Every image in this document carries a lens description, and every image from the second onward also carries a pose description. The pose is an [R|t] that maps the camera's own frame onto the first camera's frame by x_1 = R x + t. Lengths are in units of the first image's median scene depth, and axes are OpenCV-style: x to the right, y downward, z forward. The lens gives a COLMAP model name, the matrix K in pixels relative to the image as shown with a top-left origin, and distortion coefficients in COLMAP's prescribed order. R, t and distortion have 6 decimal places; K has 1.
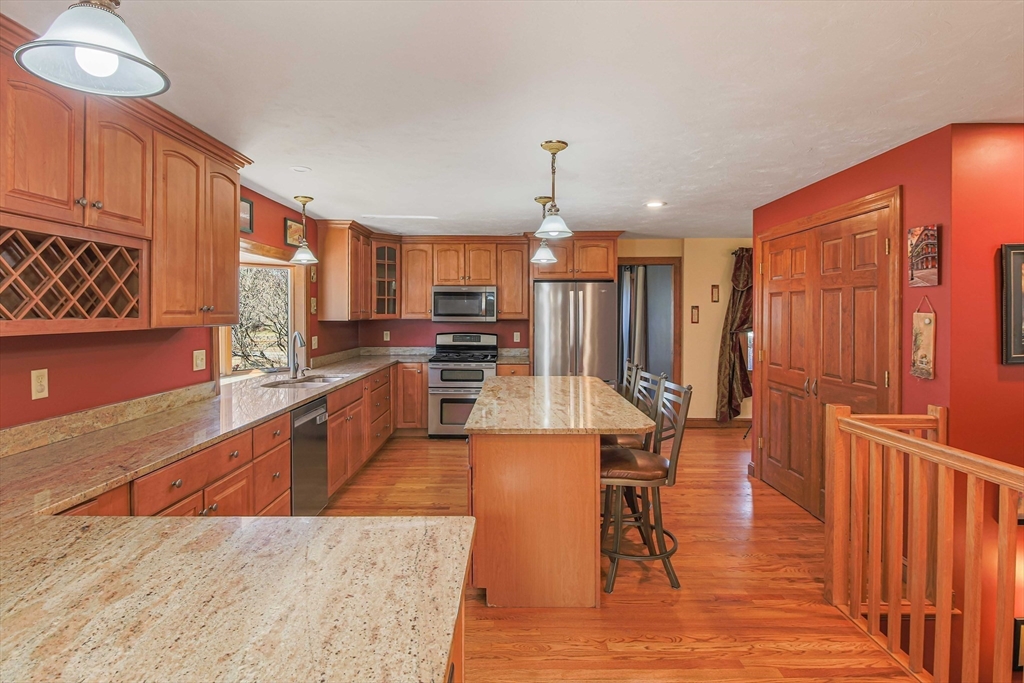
lens RADIAL K [[519.5, 0, 519.2], [0, 519.5, 316.3], [0, 0, 1]] dist [-0.018168, -0.003147]
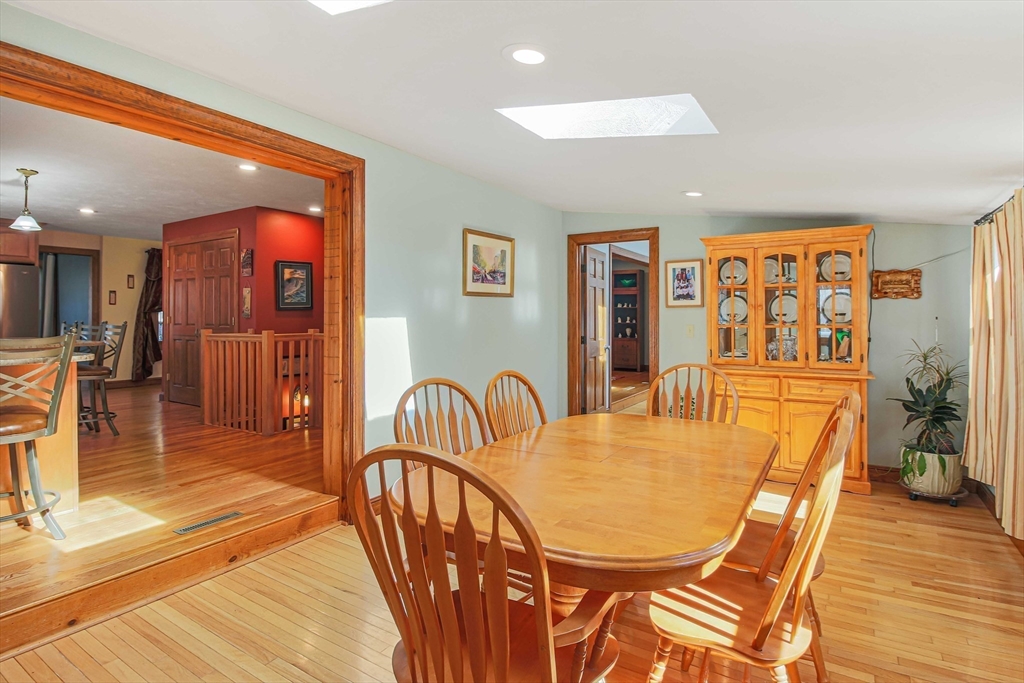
lens RADIAL K [[519.5, 0, 503.5], [0, 519.5, 318.6], [0, 0, 1]] dist [-0.018168, -0.003147]
pose [[0.532614, 0.000965, 0.846357, -0.229951], [0.004407, 0.999983, -0.003913, 0.063025], [-0.846347, 0.005814, 0.532601, -0.509109]]
